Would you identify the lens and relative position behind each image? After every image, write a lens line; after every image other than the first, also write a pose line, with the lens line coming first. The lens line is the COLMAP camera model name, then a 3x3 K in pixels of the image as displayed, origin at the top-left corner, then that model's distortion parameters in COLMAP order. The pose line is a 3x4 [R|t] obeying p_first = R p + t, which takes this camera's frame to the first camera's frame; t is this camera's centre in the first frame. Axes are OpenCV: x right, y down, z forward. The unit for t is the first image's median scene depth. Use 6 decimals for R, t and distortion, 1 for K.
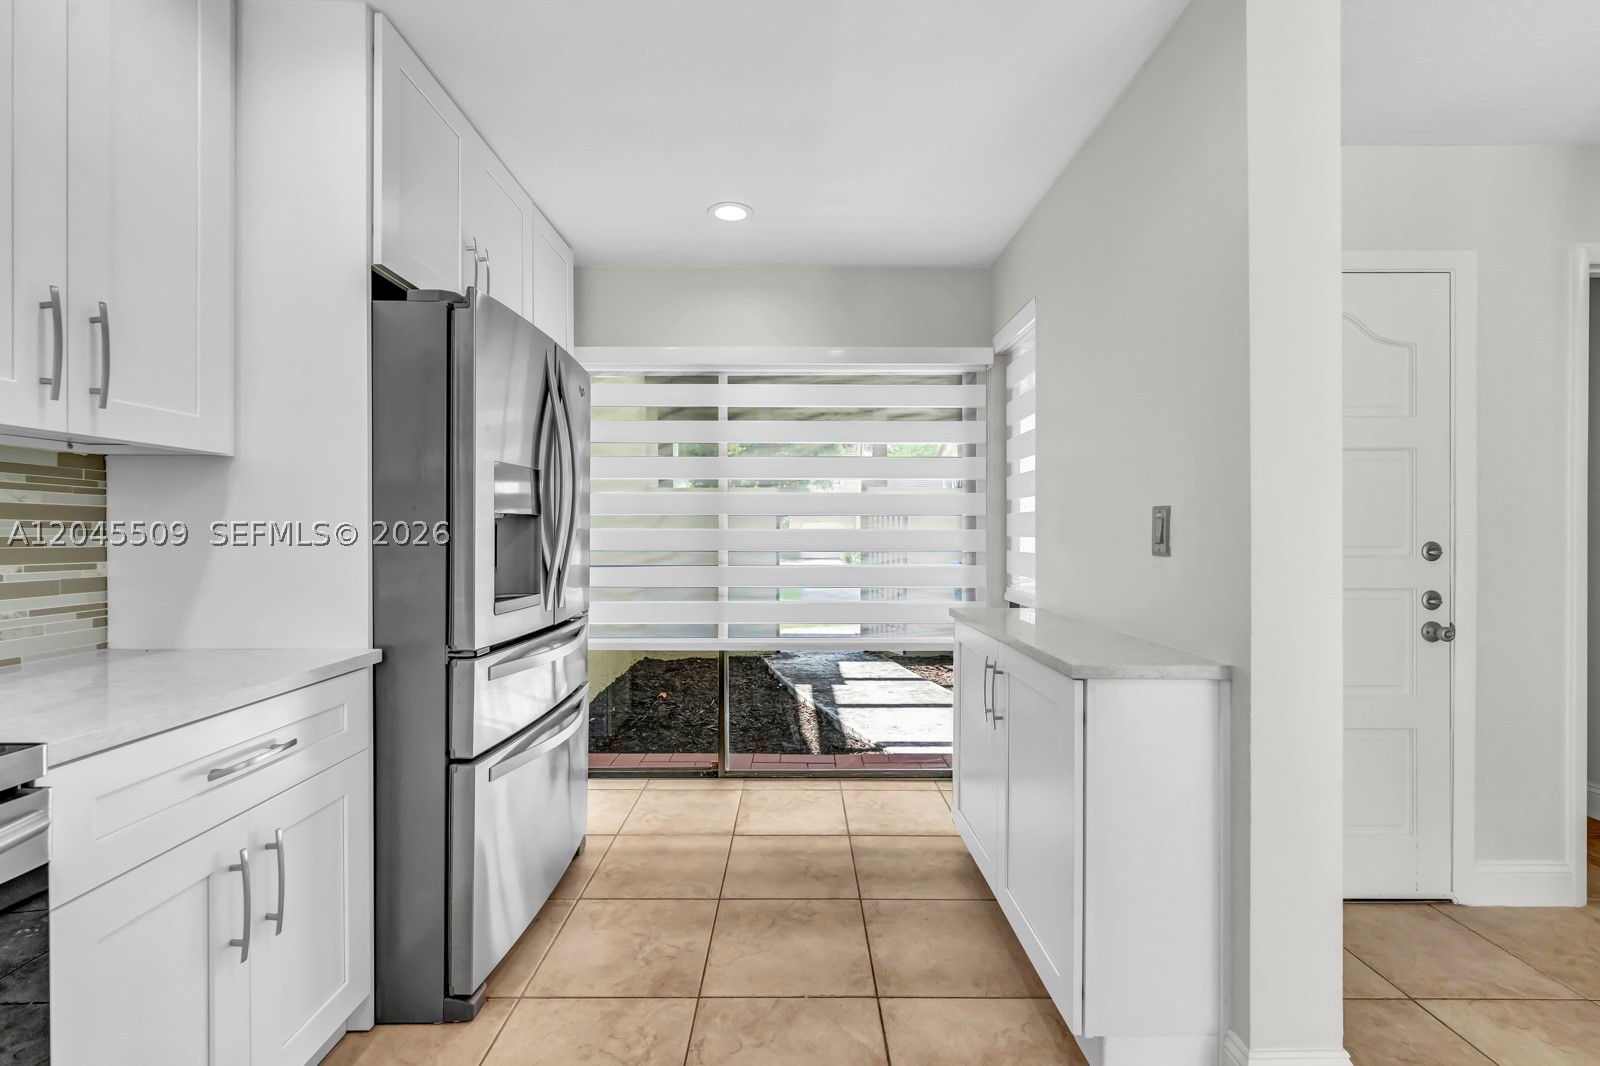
lens RADIAL K [[663.6, 0, 795.8], [0, 663.6, 536.9], [0, 0, 1]] dist [0.003415, -0.000584]
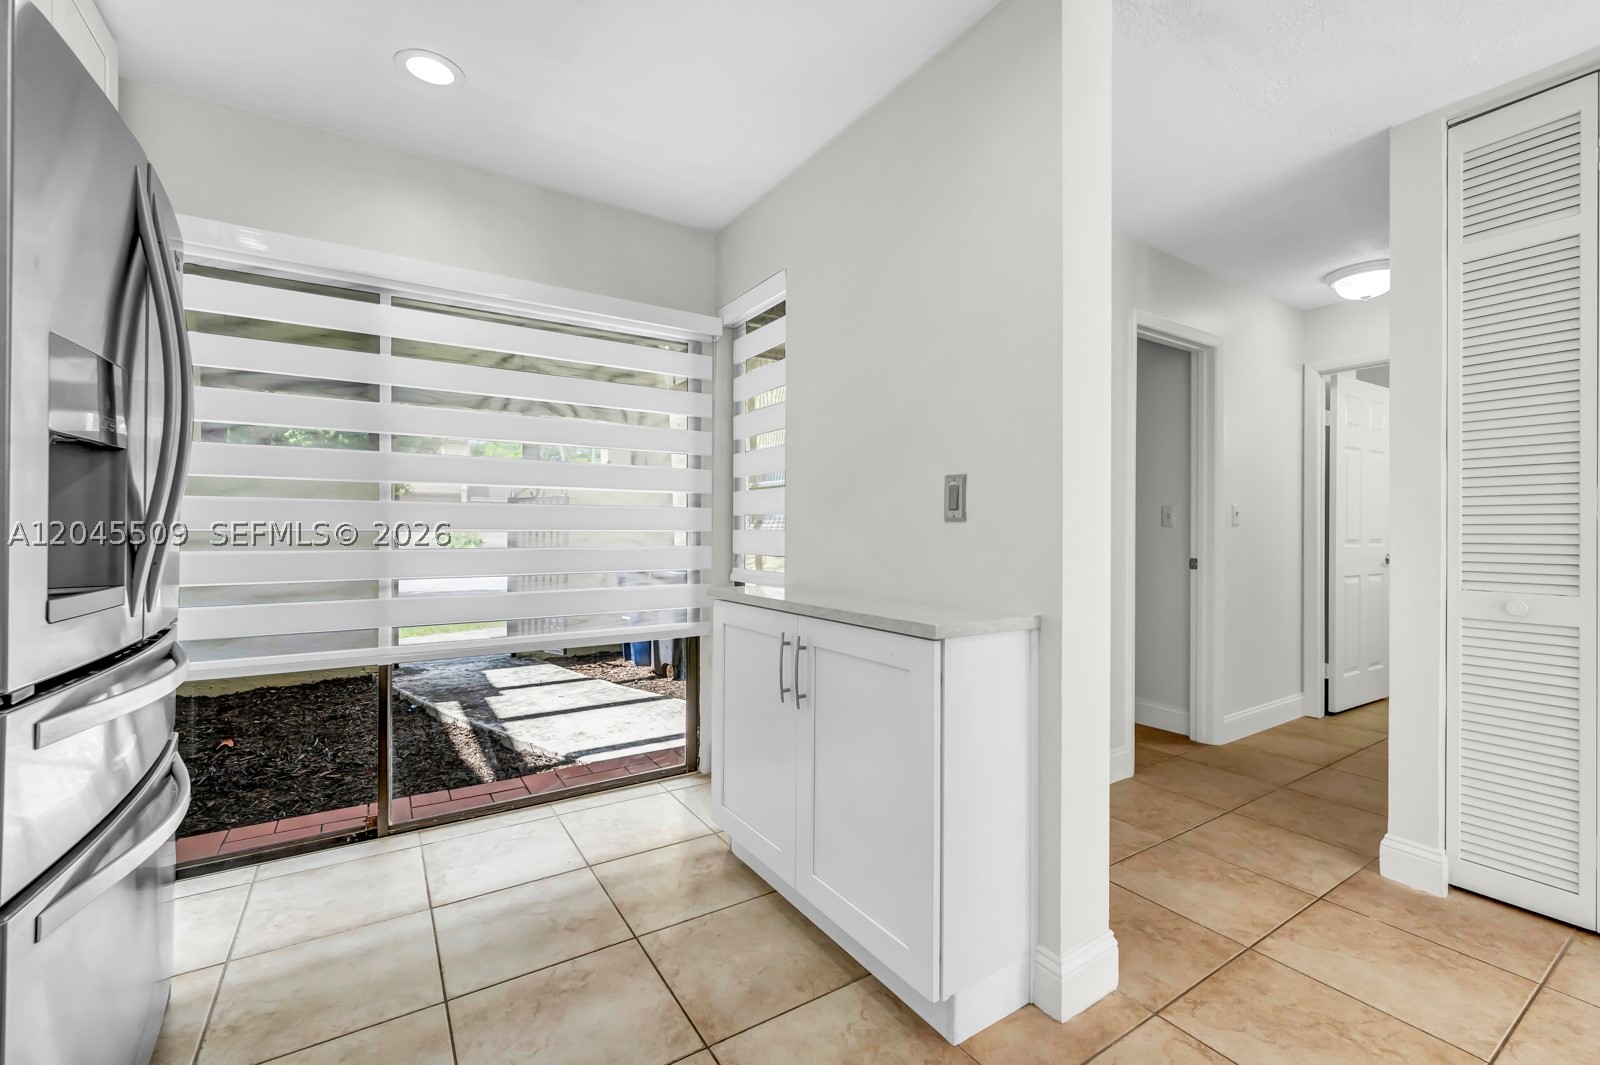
lens RADIAL K [[669.2, 0, 802.1], [0, 669.2, 531.4], [0, 0, 1]] dist [0.003716, -0.002189]
pose [[0.842338, 0.000228, 0.538950, -0.166747], [0.000710, 0.999999, -0.001532, 0.032348], [-0.538949, 0.001673, 0.842336, 0.161670]]
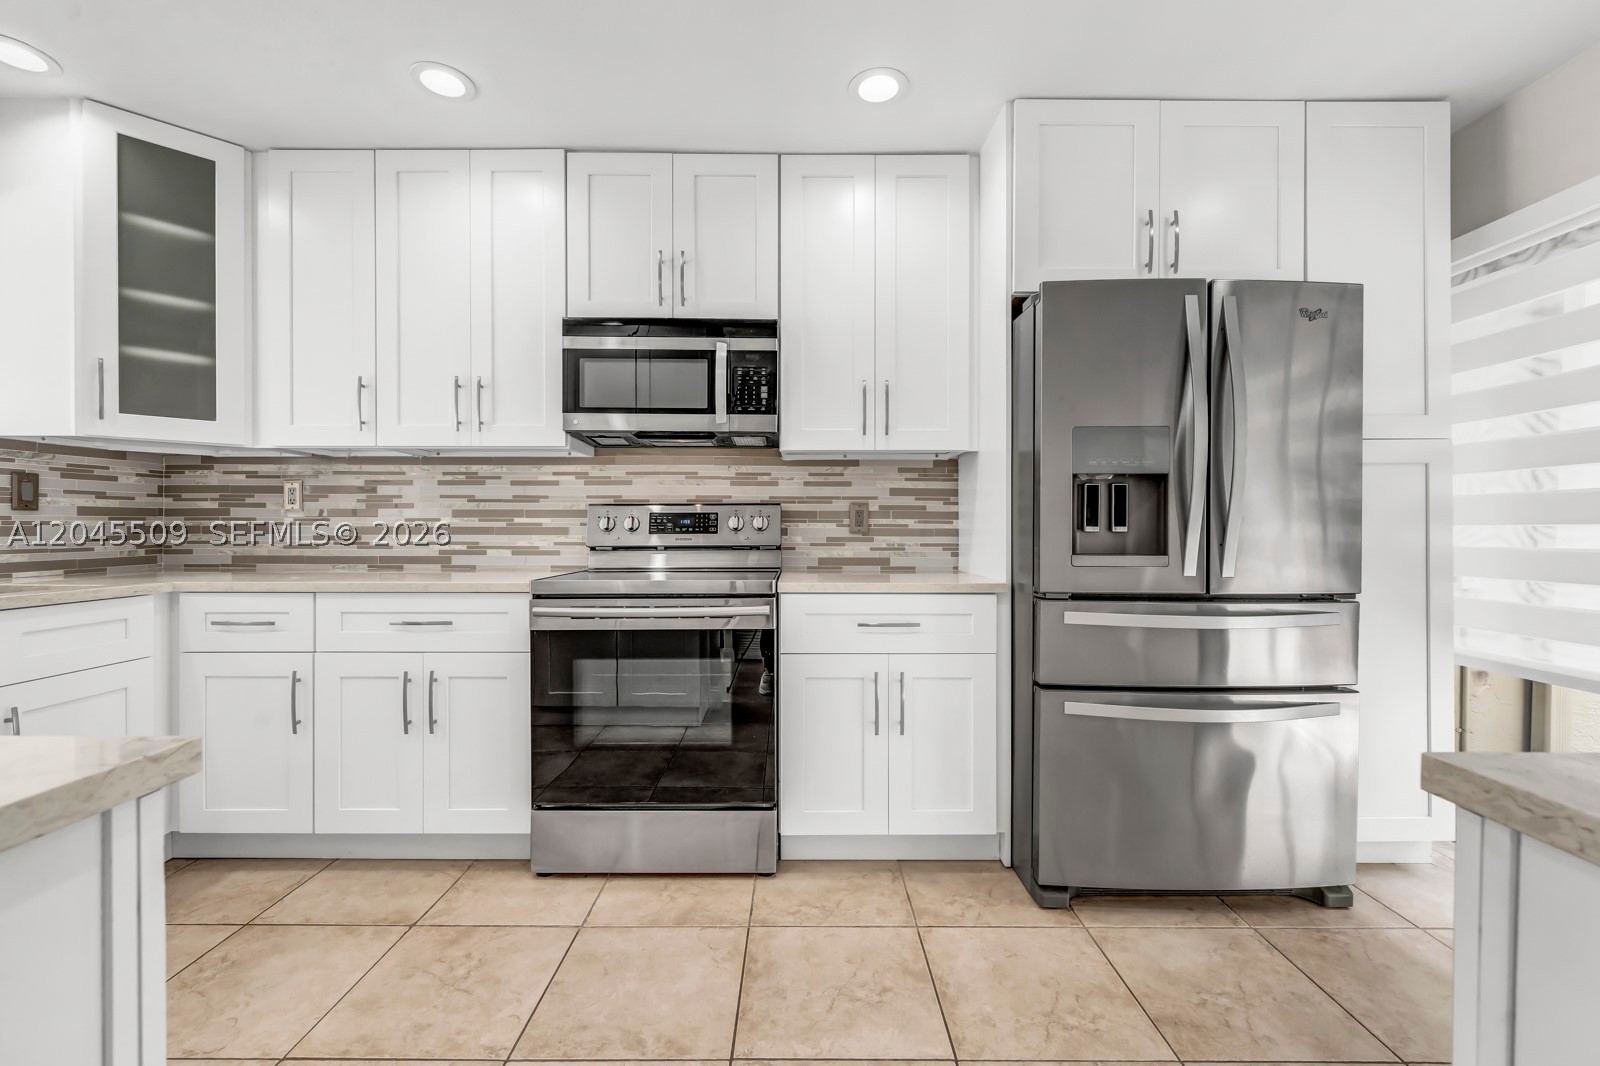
lens RADIAL K [[663.6, 0, 795.4], [0, 663.6, 531.2], [0, 0, 1]] dist [0.003415, -0.000584]
pose [[-0.008767, 0.001462, -0.999961, 0.473635], [-0.005157, 0.999986, 0.001507, 0.044417], [0.999948, 0.005170, -0.008759, 0.395971]]
